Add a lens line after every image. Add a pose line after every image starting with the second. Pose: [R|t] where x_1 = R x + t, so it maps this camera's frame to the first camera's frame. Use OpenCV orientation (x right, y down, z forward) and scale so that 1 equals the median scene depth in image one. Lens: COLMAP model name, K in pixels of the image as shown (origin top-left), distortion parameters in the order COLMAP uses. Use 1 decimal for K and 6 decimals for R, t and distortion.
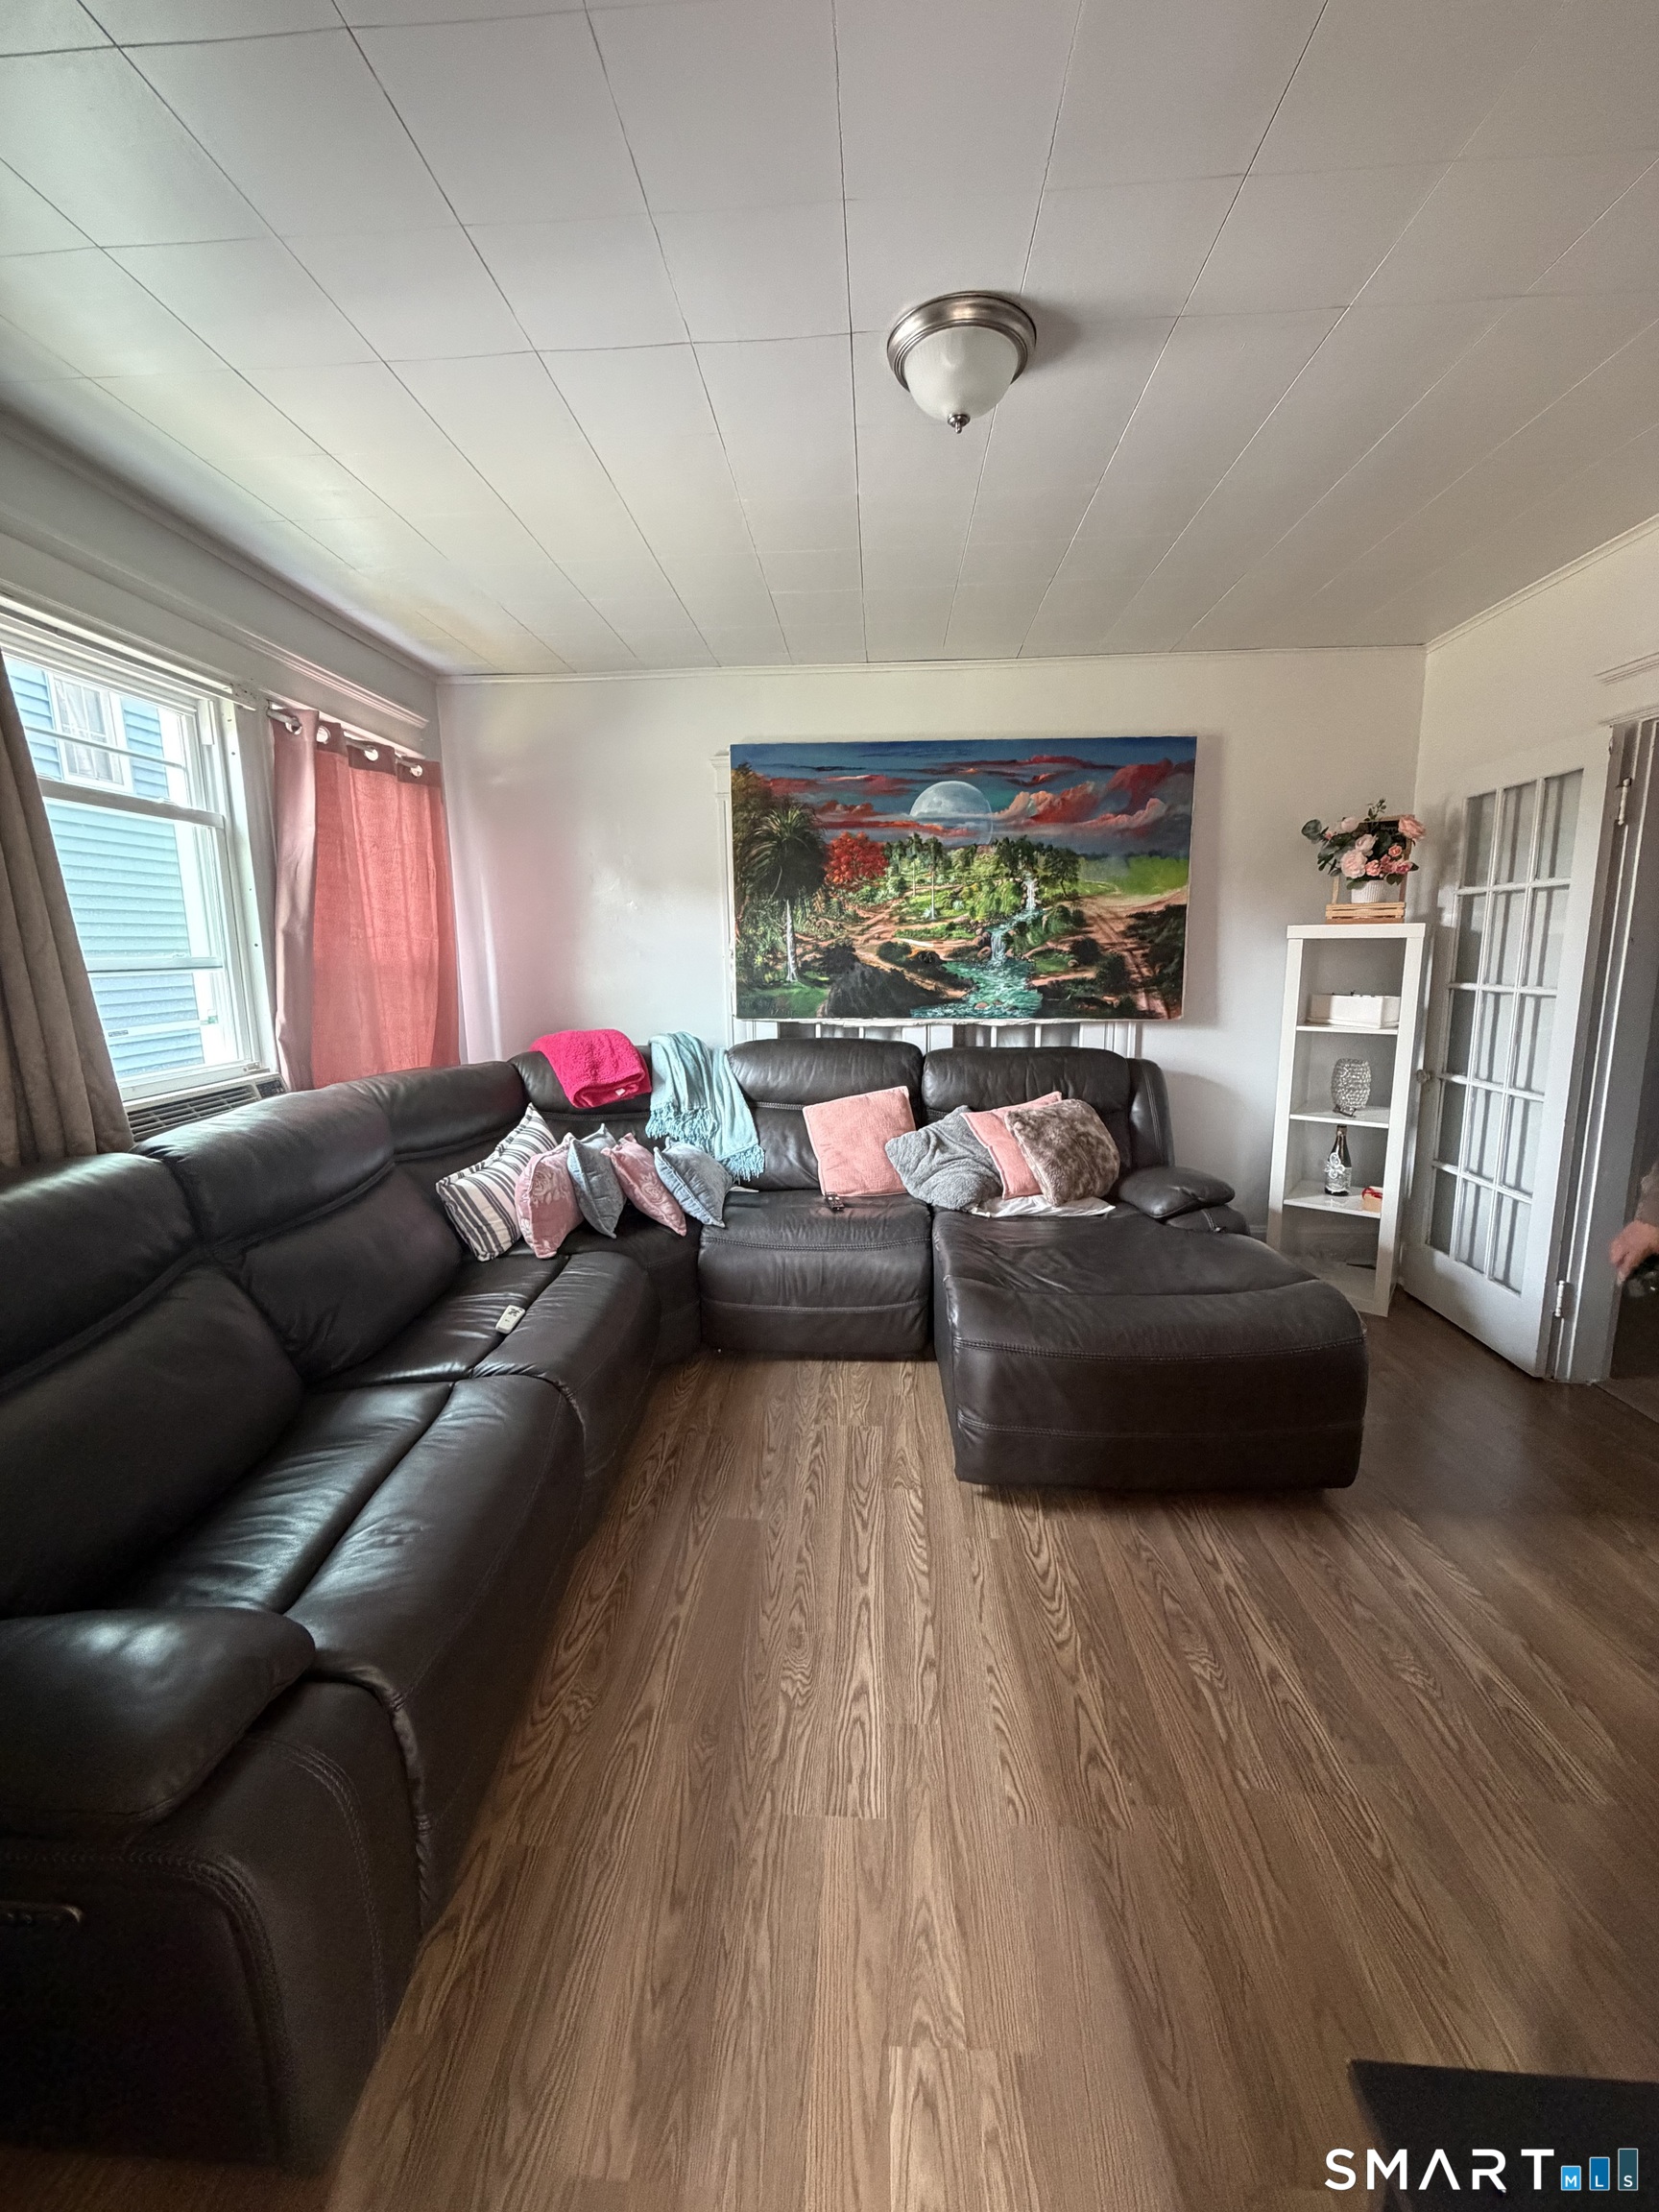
lens RADIAL K [[887.1, 0, 826.4], [0, 887.1, 1097.1], [0, 0, 1]] dist [-0.006671, -0.000446]
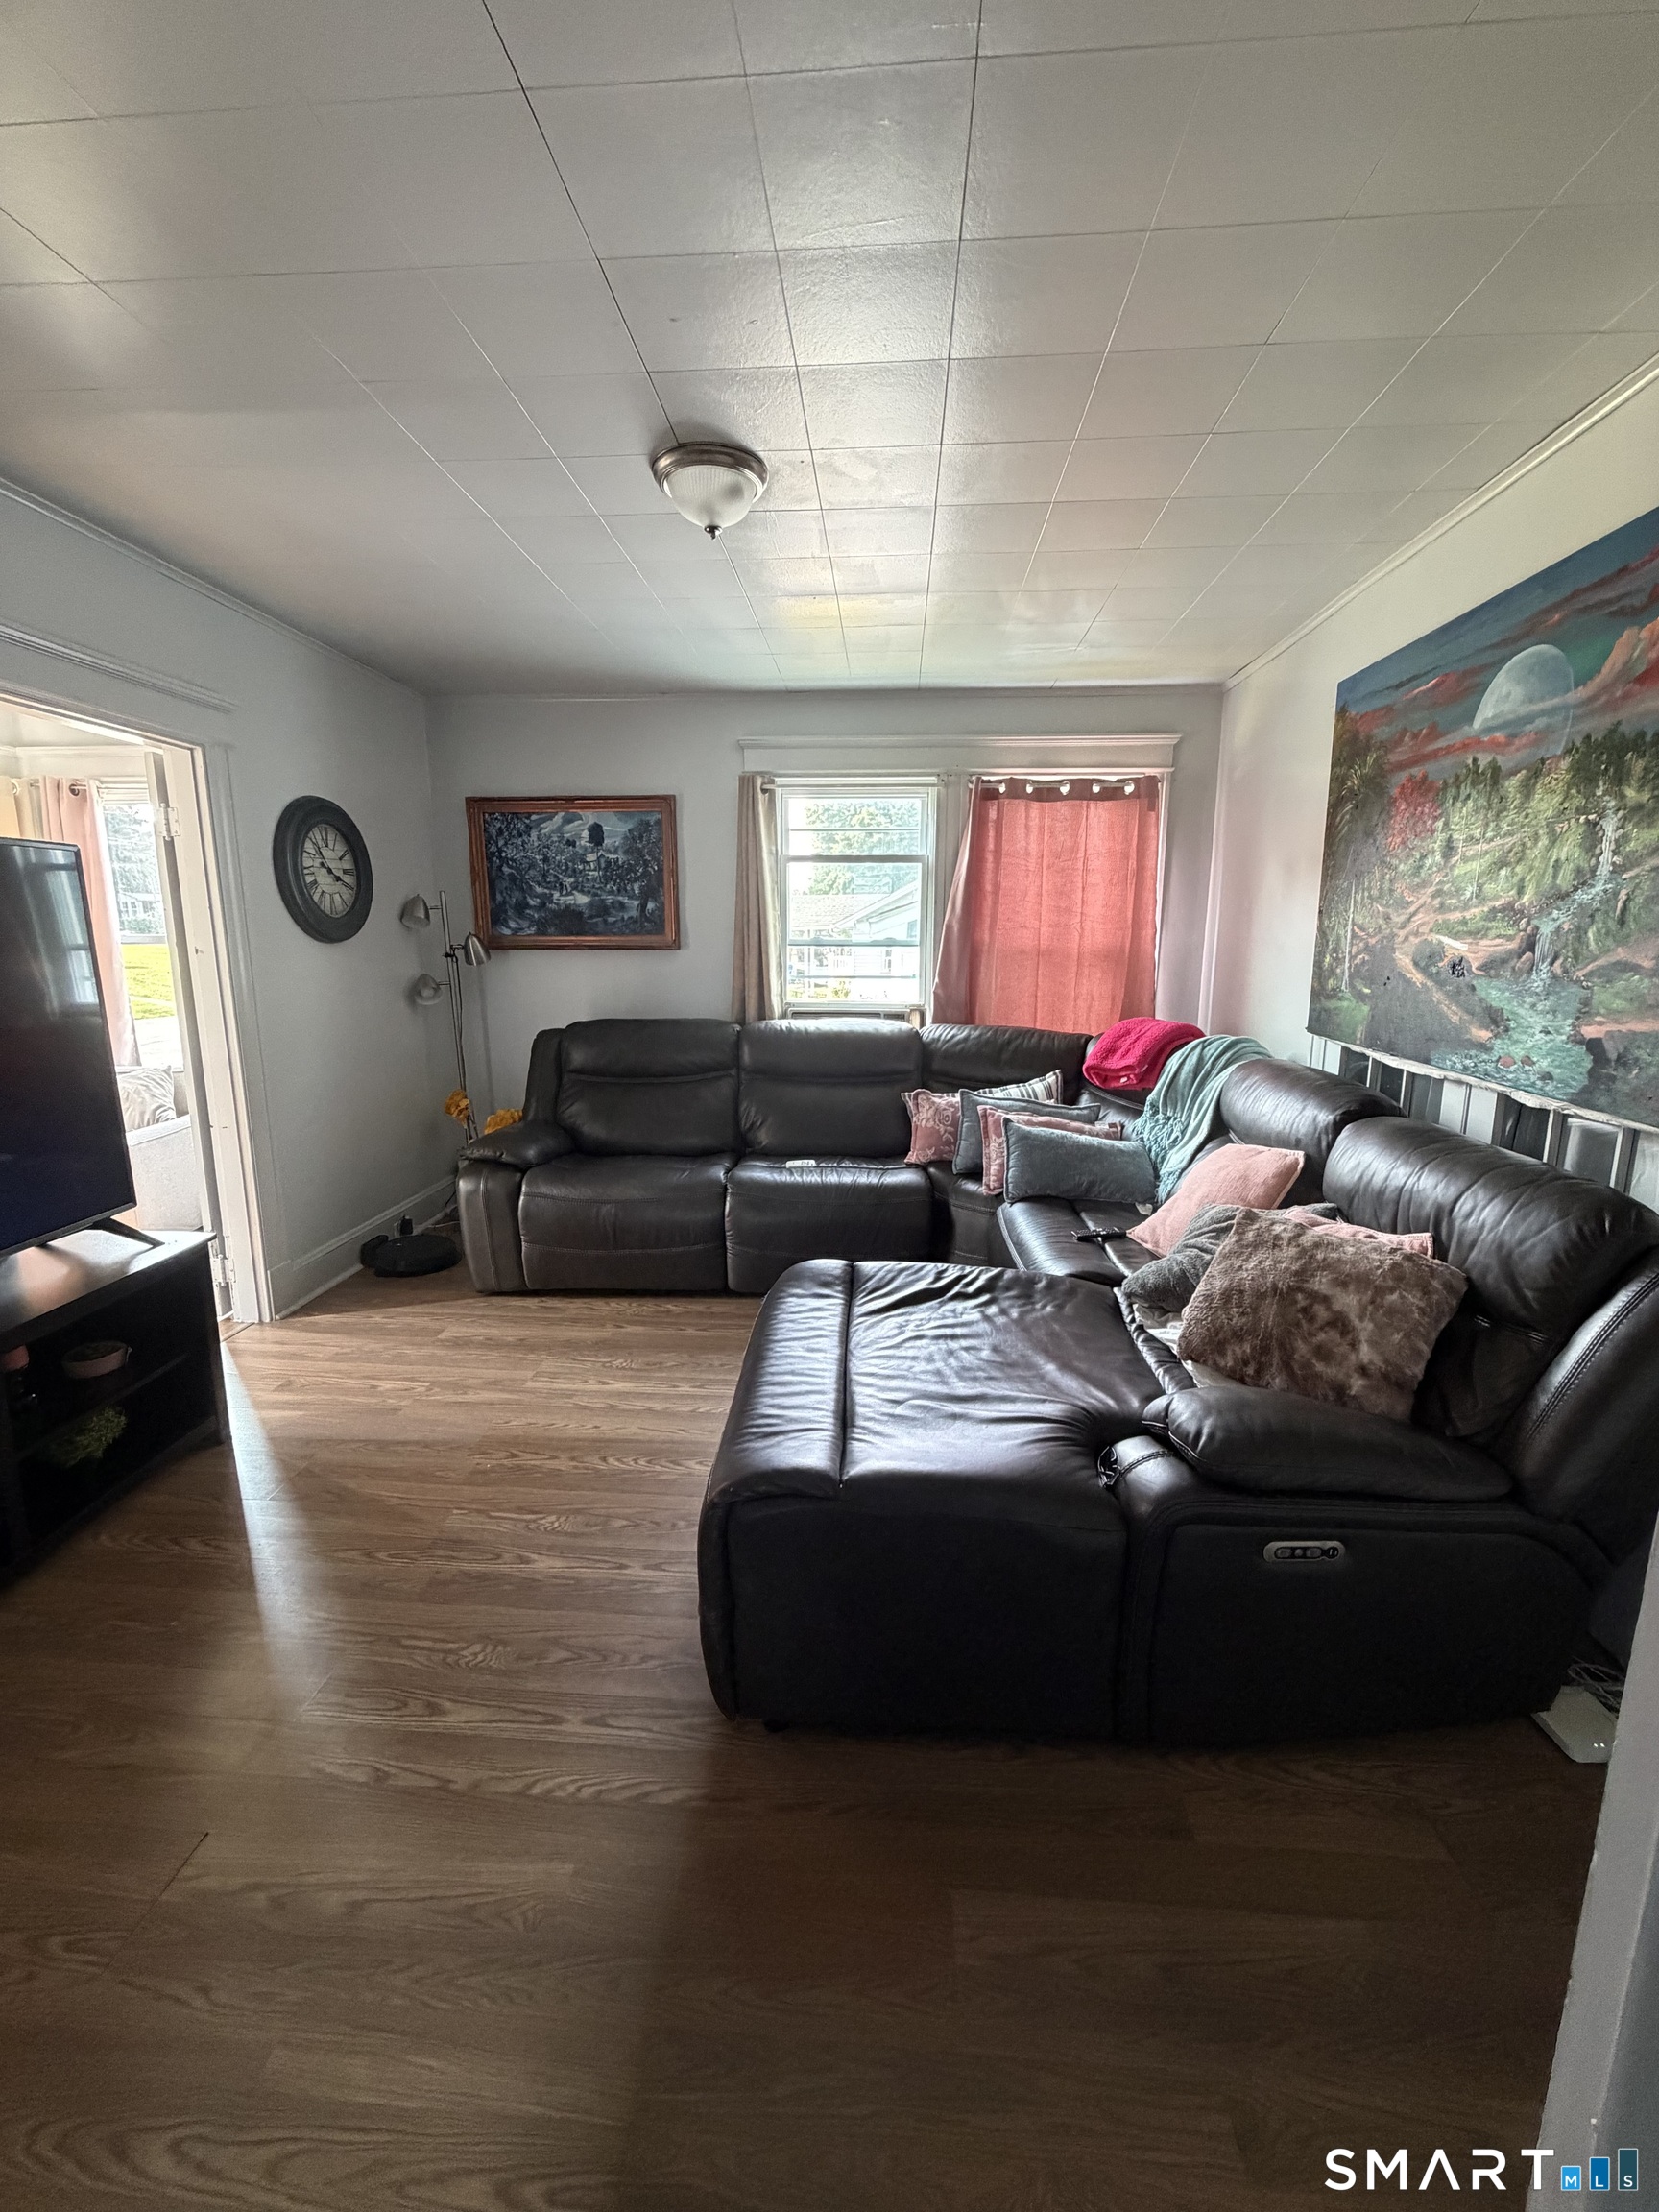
lens RADIAL K [[887.1, 0, 839.9], [0, 887.1, 1104.9], [0, 0, 1]] dist [-0.006671, -0.000446]
pose [[-0.016640, 0.203030, -0.979031, 0.730243], [-0.170508, 0.964248, 0.202862, -0.120648], [0.985216, 0.170309, 0.018573, 0.610209]]
